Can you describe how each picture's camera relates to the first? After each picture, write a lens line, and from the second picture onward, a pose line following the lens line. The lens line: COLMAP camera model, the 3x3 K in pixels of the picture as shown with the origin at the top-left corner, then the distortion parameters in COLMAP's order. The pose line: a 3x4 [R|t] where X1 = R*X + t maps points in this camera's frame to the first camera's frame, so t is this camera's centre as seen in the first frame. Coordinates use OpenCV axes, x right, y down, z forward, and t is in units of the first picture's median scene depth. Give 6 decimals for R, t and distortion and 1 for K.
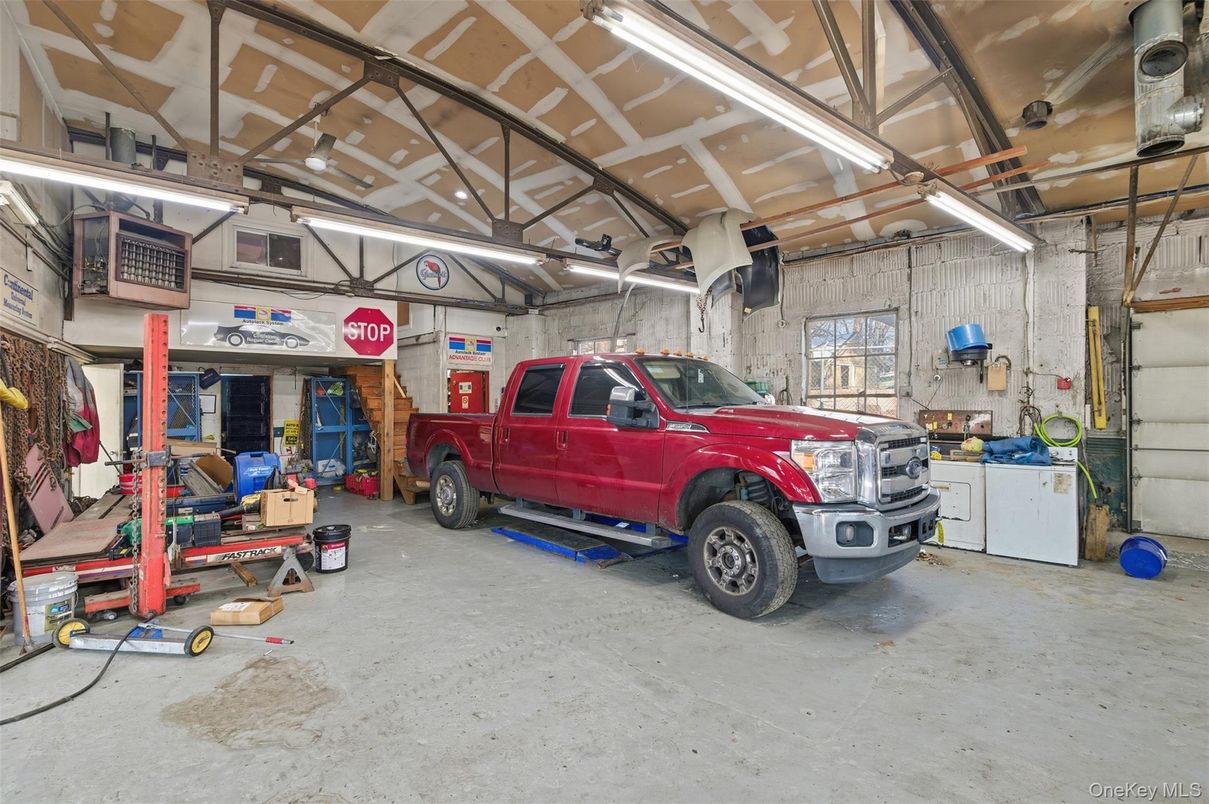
lens RADIAL K [[555.4, 0, 599.0], [0, 555.4, 400.4], [0, 0, 1]] dist [0.002899, -0.000166]
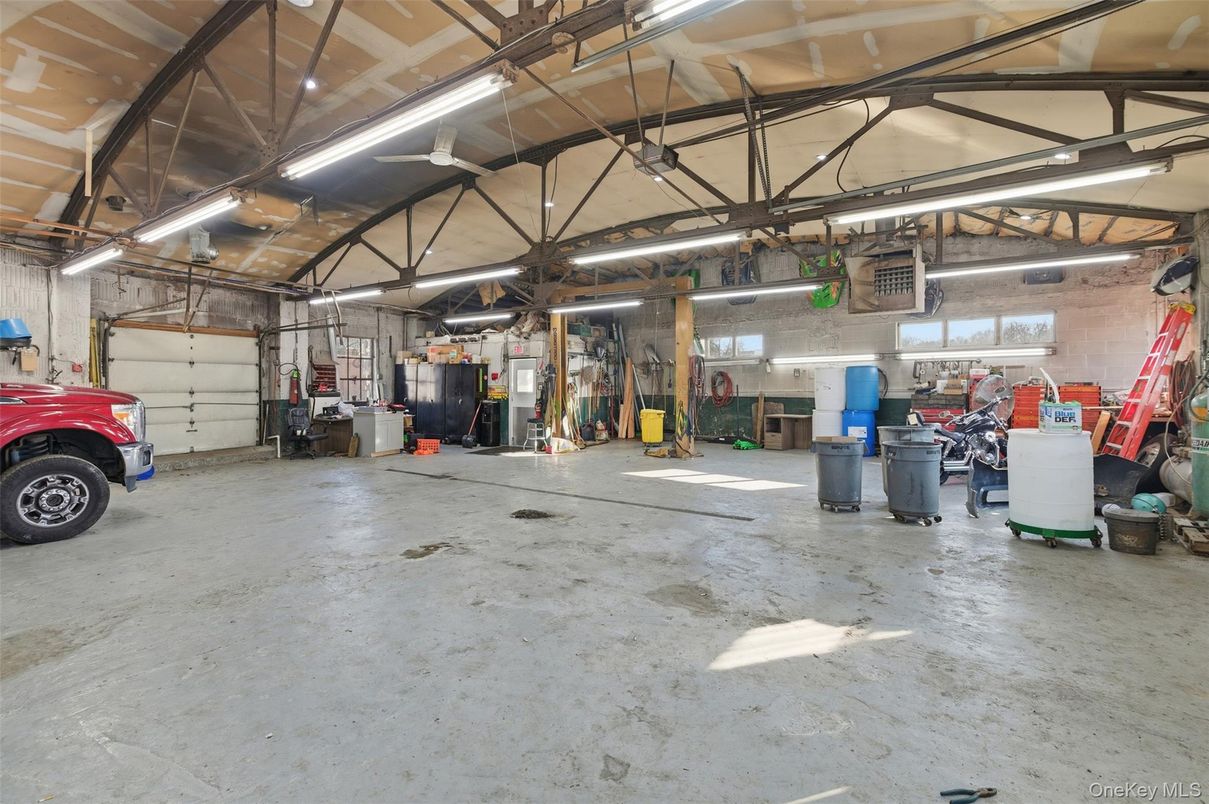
lens RADIAL K [[555.4, 0, 599.0], [0, 555.4, 400.4], [0, 0, 1]] dist [0.002899, -0.000166]
pose [[-0.291640, -0.026716, 0.956155, -0.982673], [-0.010209, 0.999640, 0.024818, 0.004890], [-0.956474, -0.002523, -0.291808, 0.108562]]
